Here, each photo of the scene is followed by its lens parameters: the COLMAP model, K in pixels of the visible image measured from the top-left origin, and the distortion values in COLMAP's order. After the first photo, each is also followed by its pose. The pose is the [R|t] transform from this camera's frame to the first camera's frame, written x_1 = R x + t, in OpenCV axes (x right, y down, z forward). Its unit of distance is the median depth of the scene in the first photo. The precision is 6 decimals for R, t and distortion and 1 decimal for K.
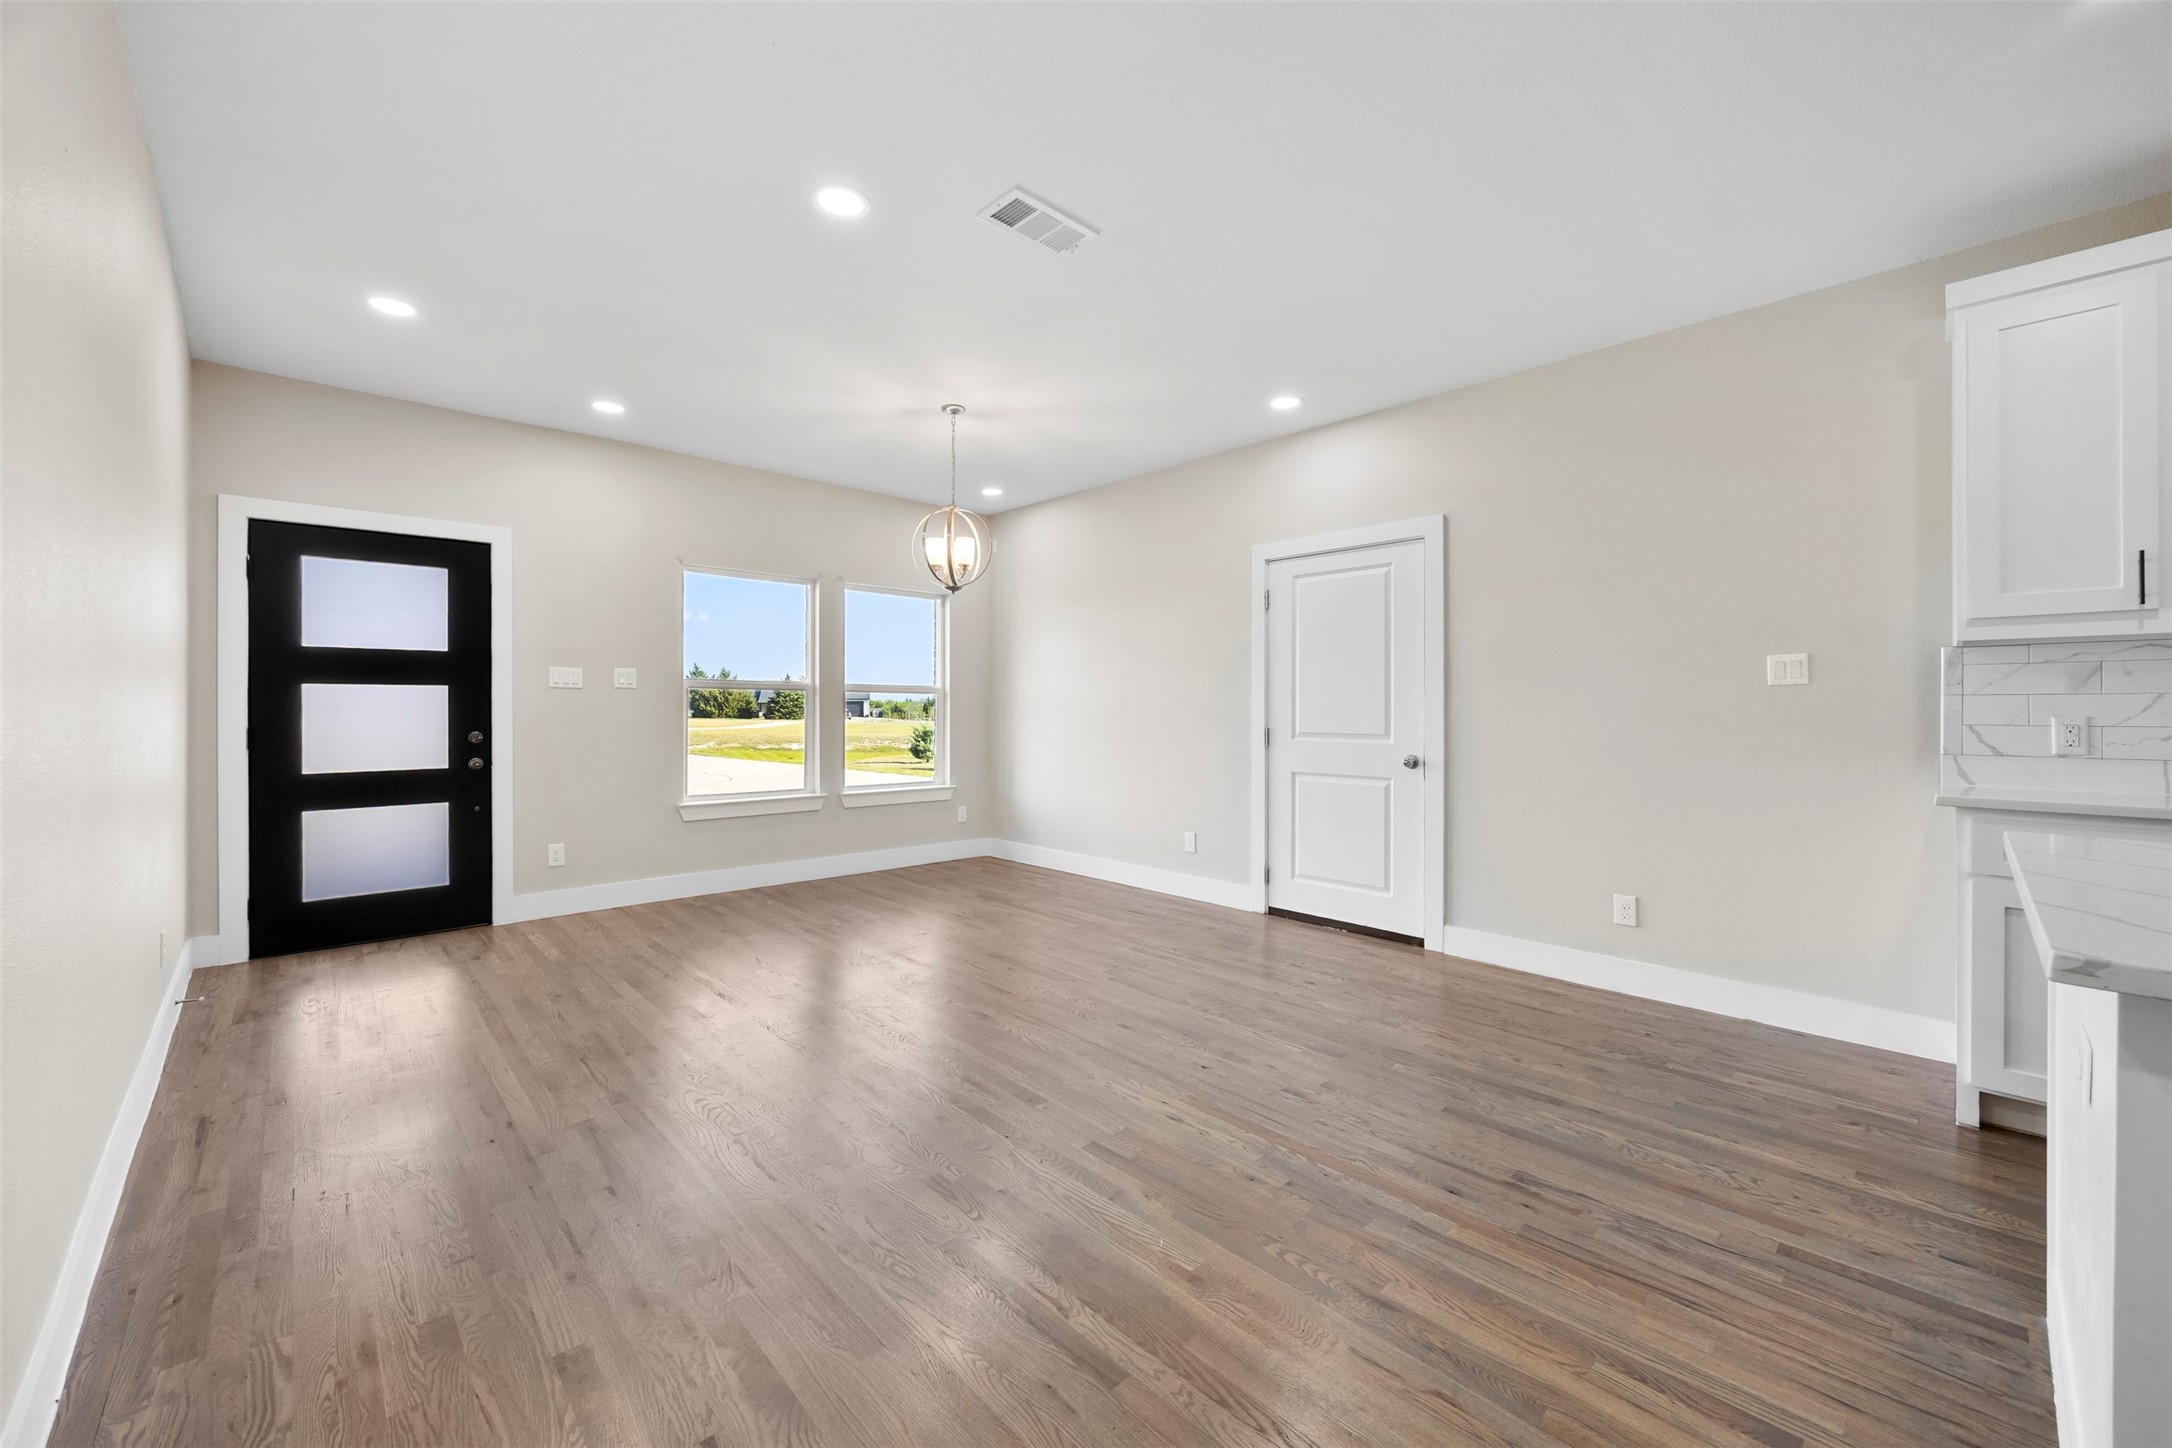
lens RADIAL K [[824.6, 0, 1084.3], [0, 824.6, 713.1], [0, 0, 1]] dist [-0.001929, -0.001140]
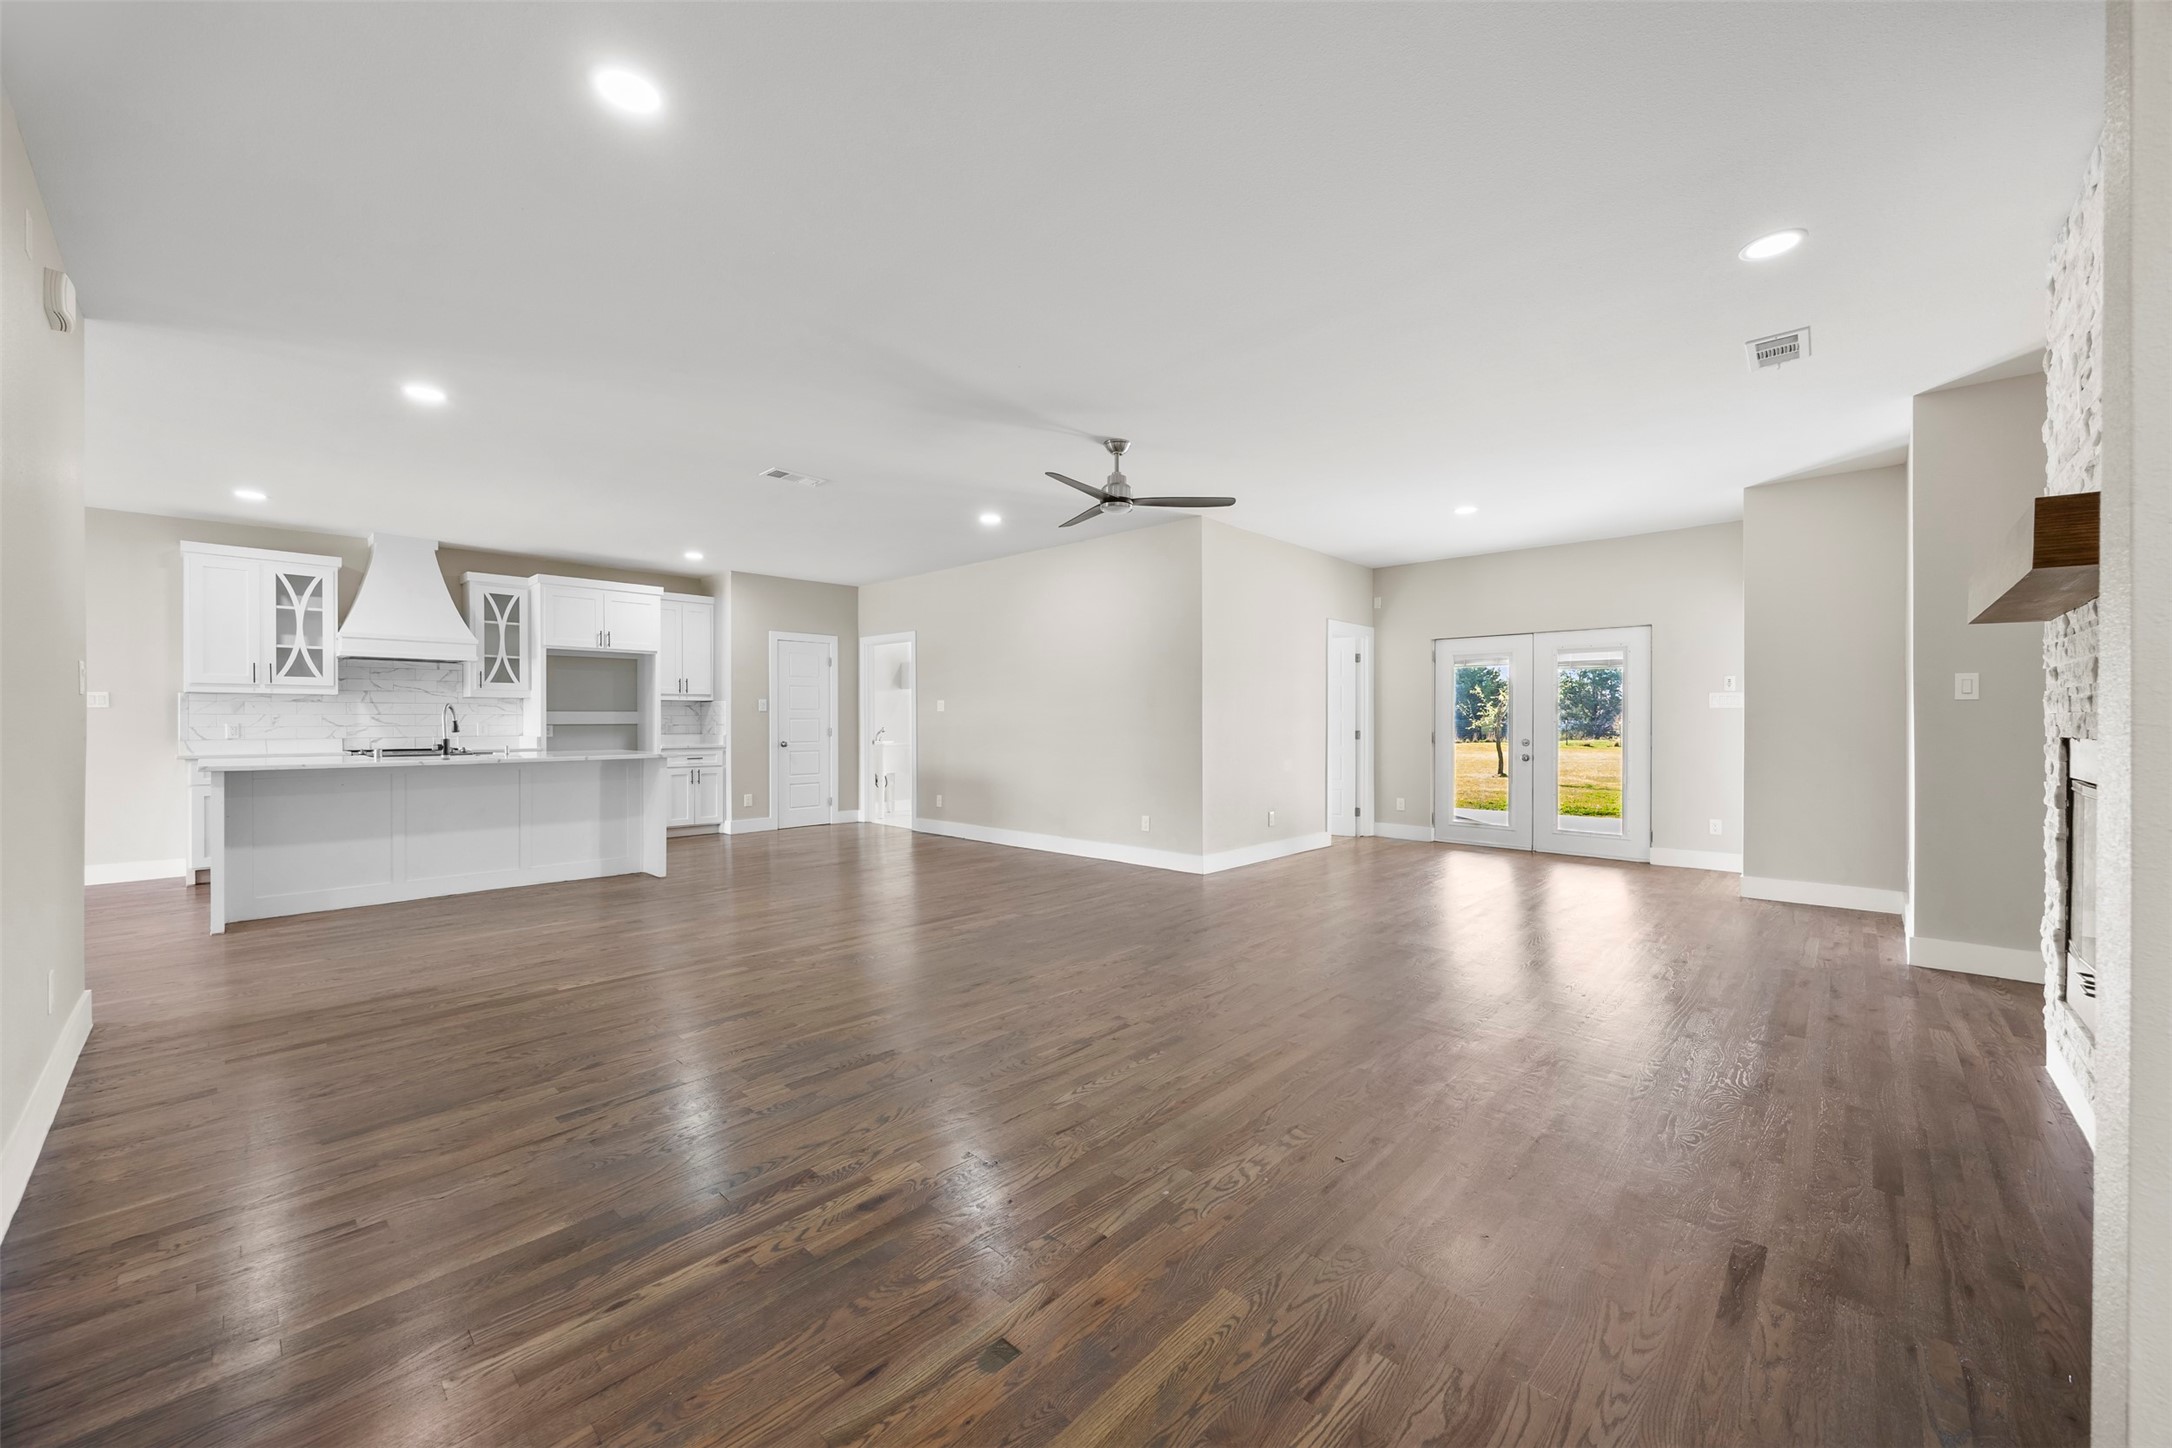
lens RADIAL K [[824.6, 0, 1088.3], [0, 824.6, 723.6], [0, 0, 1]] dist [-0.001929, -0.001140]
pose [[-0.056519, -0.008088, 0.998369, -1.061024], [0.001601, 0.999965, 0.008191, -0.007703], [-0.998400, 0.002062, -0.056504, -1.074667]]
